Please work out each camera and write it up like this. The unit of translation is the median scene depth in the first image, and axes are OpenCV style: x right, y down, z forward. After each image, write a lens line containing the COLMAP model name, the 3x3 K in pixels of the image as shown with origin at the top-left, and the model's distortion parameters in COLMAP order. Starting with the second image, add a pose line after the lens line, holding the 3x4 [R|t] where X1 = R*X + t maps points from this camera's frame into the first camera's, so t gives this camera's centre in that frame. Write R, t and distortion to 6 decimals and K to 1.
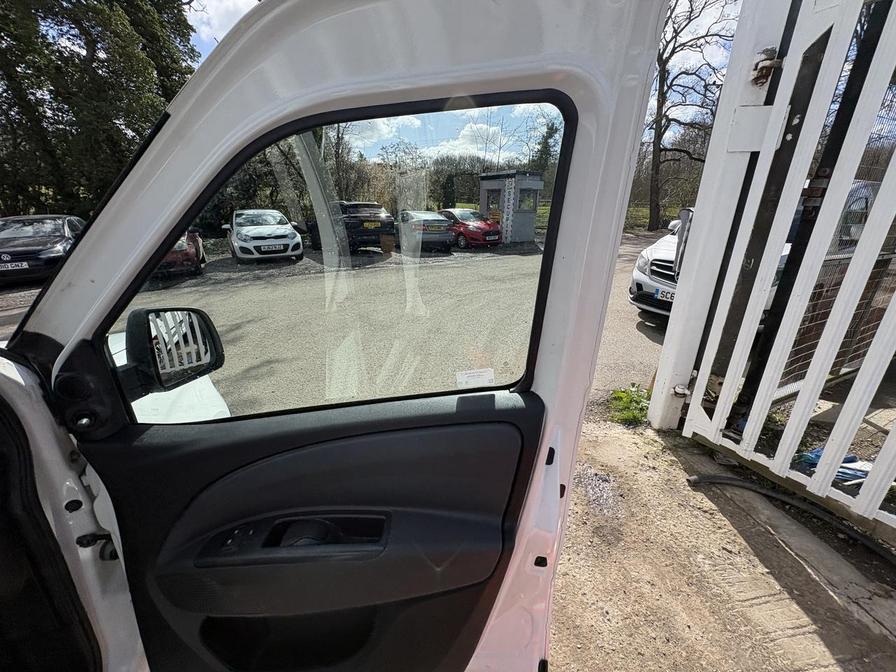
lens RADIAL K [[354.6, 0, 446.9], [0, 354.6, 333.9], [0, 0, 1]] dist [-0.000251, 0.000205]
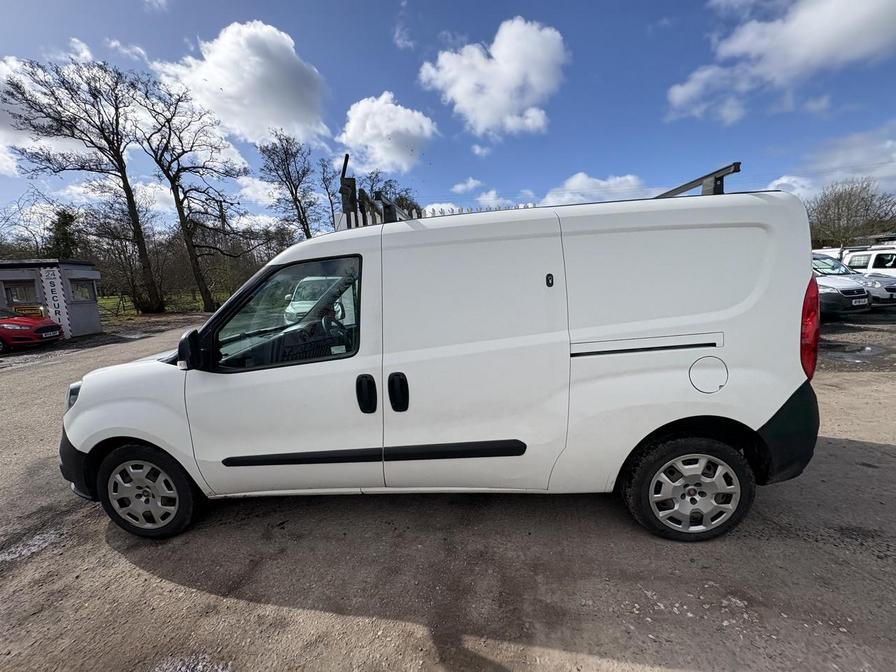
lens RADIAL K [[354.6, 0, 446.9], [0, 354.6, 335.2], [0, 0, 1]] dist [-0.000251, 0.000205]
pose [[0.382665, -0.156083, 0.910607, -0.262019], [0.355321, 0.934681, 0.010893, 0.050693], [-0.852827, 0.319389, 0.413130, -0.132379]]
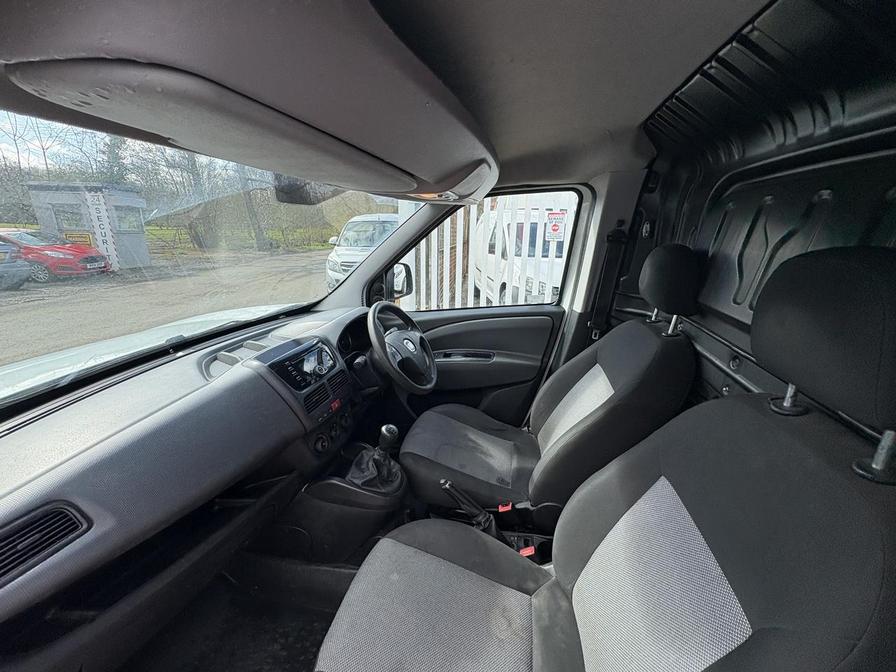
lens RADIAL K [[354.6, 0, 449.7], [0, 354.6, 335.7], [0, 0, 1]] dist [-0.000251, 0.000205]
pose [[0.506127, -0.238800, 0.828740, -0.157728], [0.282752, 0.953740, 0.102136, 0.020887], [-0.814793, 0.182634, 0.550234, -0.048171]]
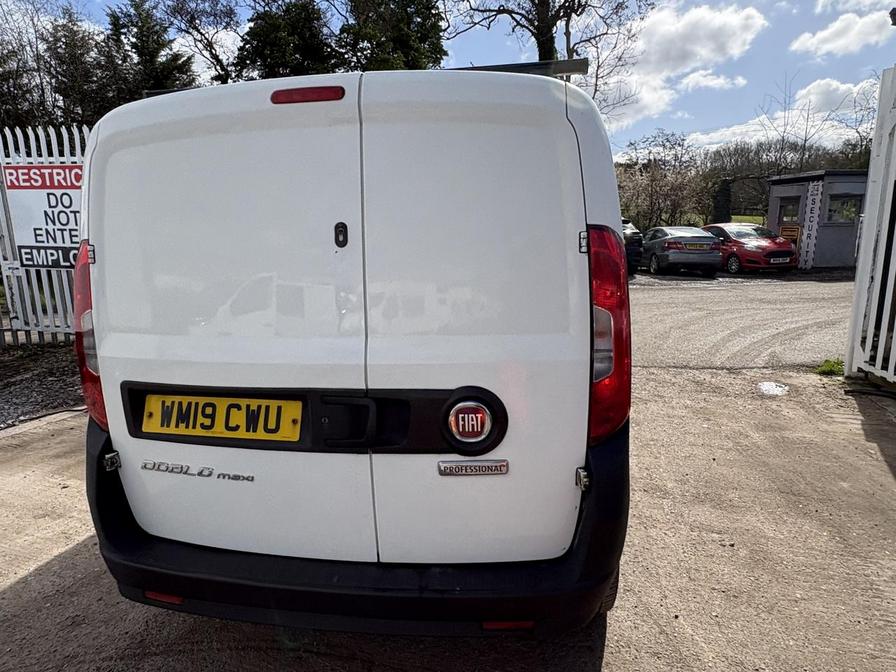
lens RADIAL K [[546.9, 0, 446.7], [0, 546.9, 333.6], [0, 0, 1]] dist [0.002636, 0.002695]
pose [[0.891555, 0.073140, -0.446969, 0.028670], [-0.137595, 0.983970, -0.113445, 0.097928], [0.431506, 0.162643, 0.887327, -0.268558]]
